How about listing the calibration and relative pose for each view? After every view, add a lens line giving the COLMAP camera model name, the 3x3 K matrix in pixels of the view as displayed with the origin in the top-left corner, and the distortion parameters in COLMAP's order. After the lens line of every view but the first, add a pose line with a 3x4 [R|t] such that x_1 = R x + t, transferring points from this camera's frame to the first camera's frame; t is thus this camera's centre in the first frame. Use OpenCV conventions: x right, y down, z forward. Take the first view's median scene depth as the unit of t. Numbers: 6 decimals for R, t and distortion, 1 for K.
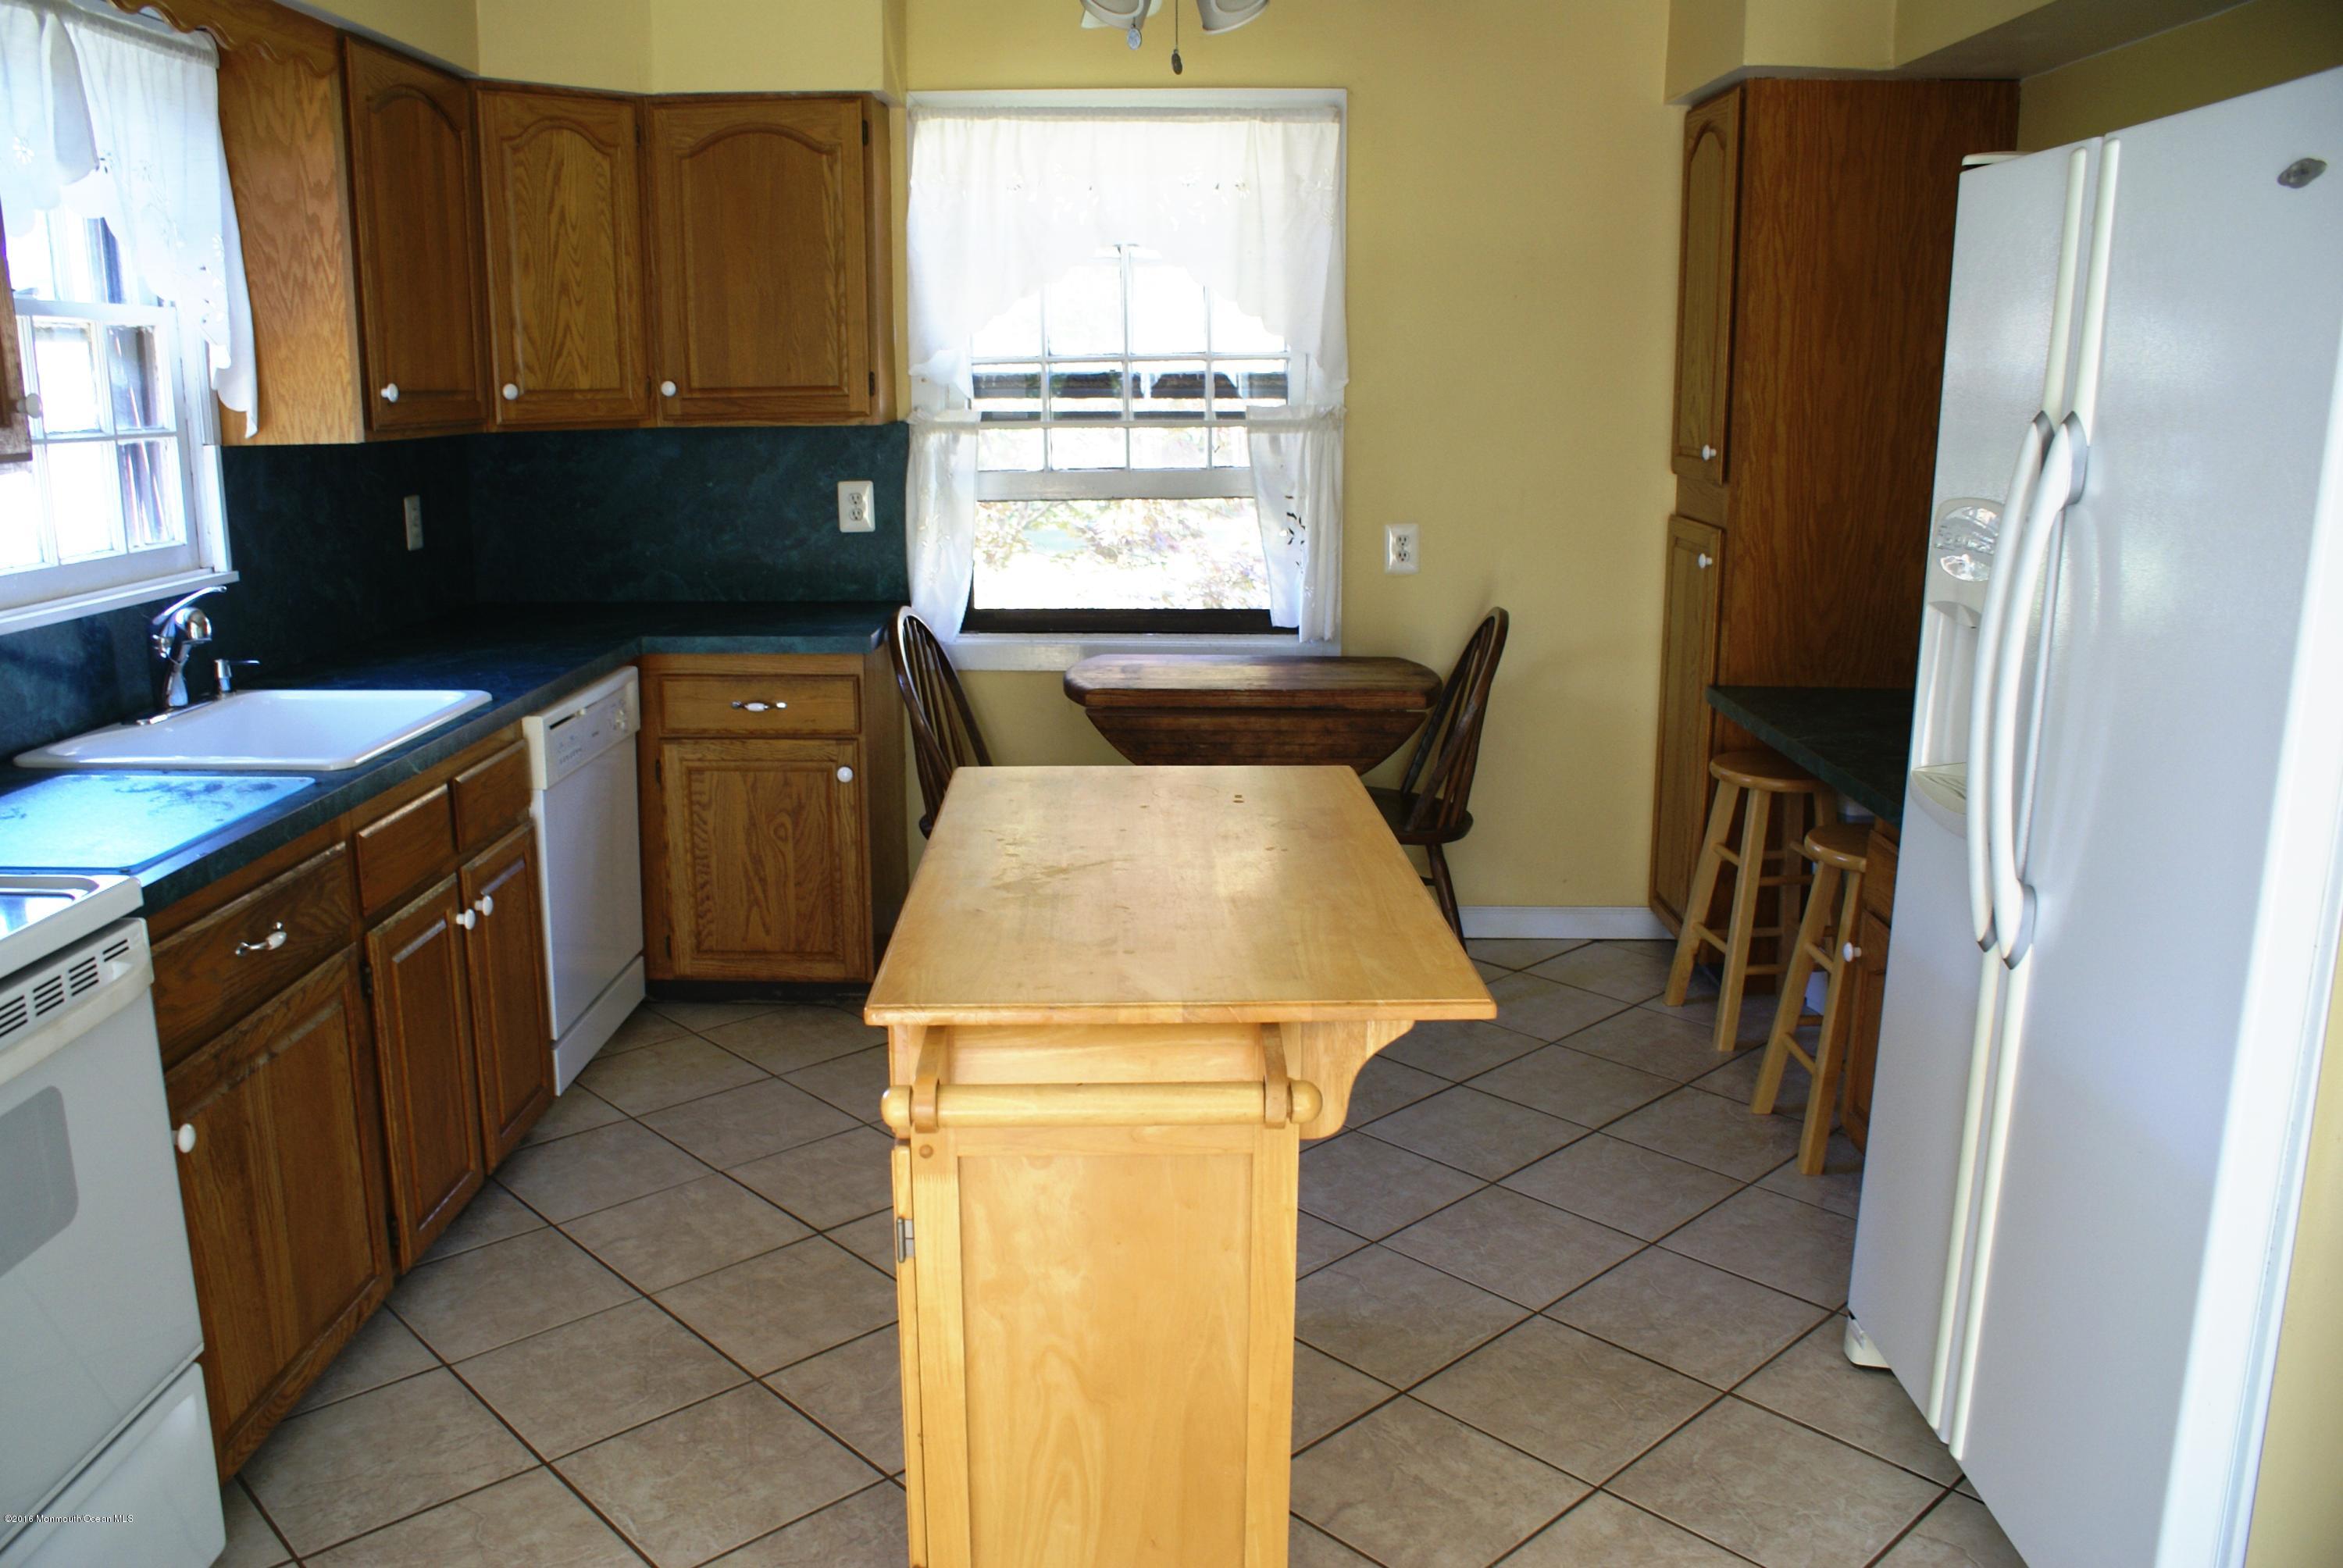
lens RADIAL K [[1829.4, 0, 1138.0], [0, 1829.4, 783.4], [0, 0, 1]] dist [-0.152651, 0.124008]
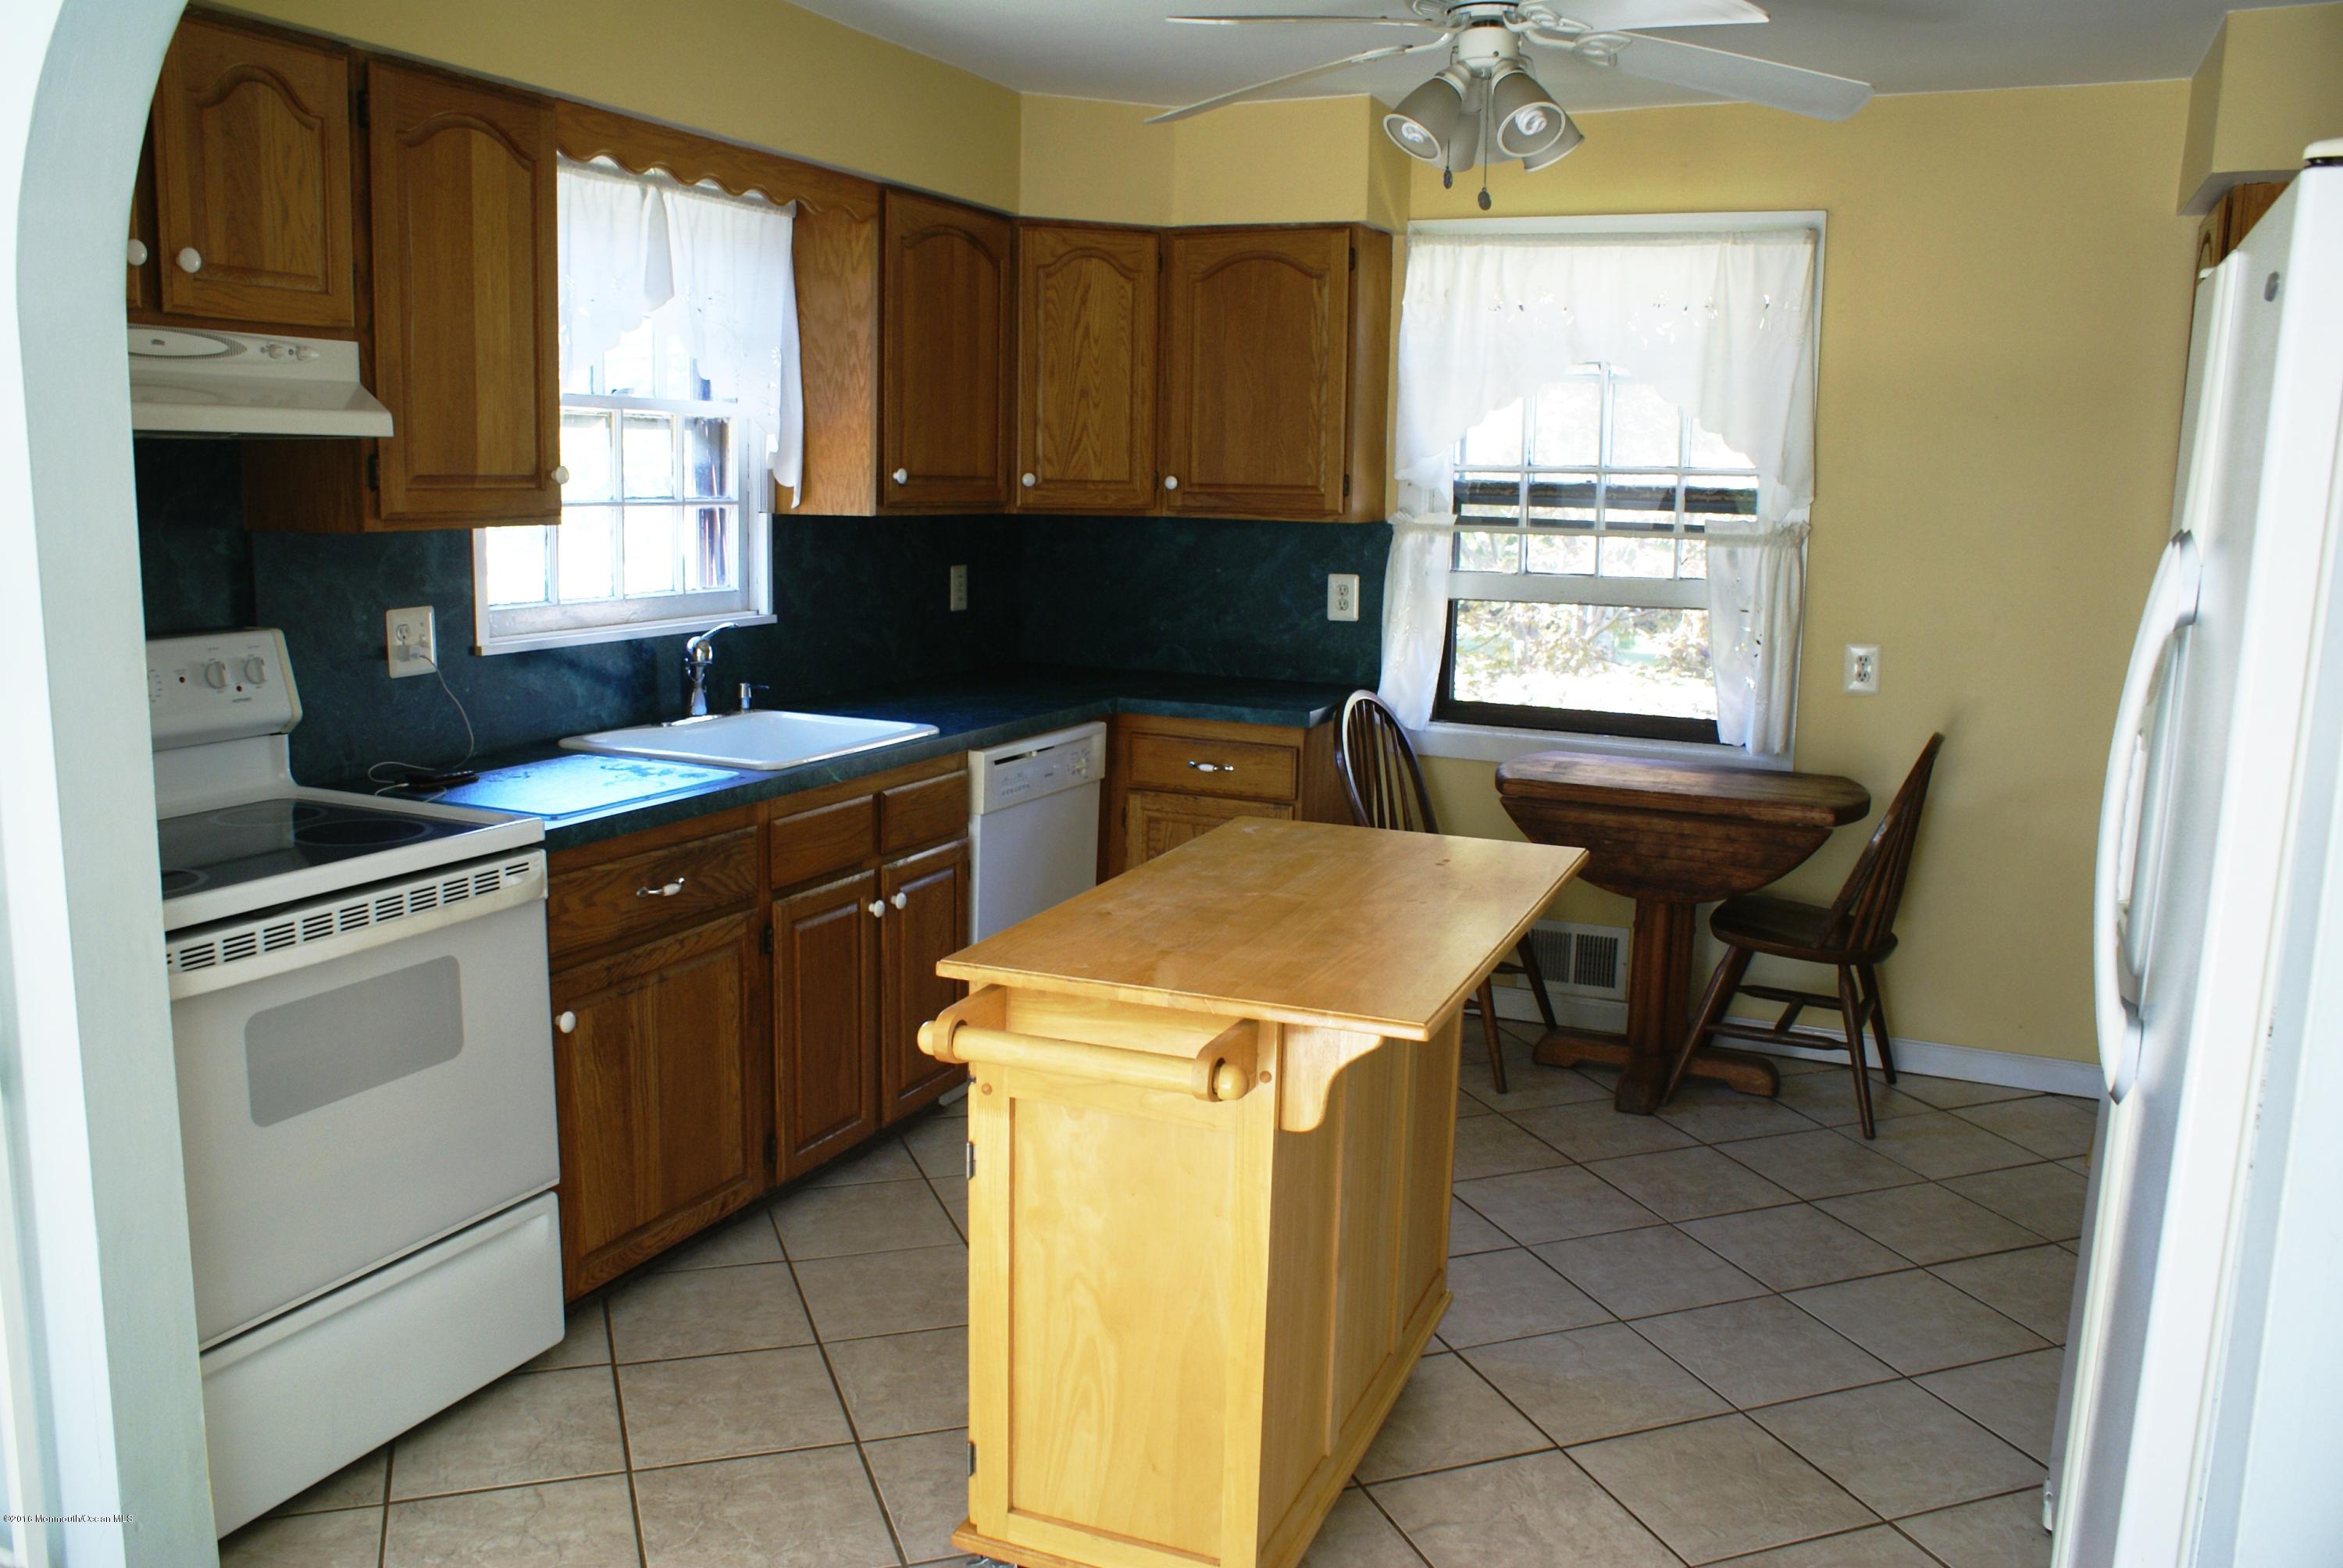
lens RADIAL K [[1829.4, 0, 1138.0], [0, 1829.4, 783.4], [0, 0, 1]] dist [-0.152651, 0.124008]
pose [[0.916524, 0.086389, -0.390539, 0.226901], [-0.108974, 0.993393, -0.035998, 0.015008], [0.384849, 0.075552, 0.919882, -0.059709]]
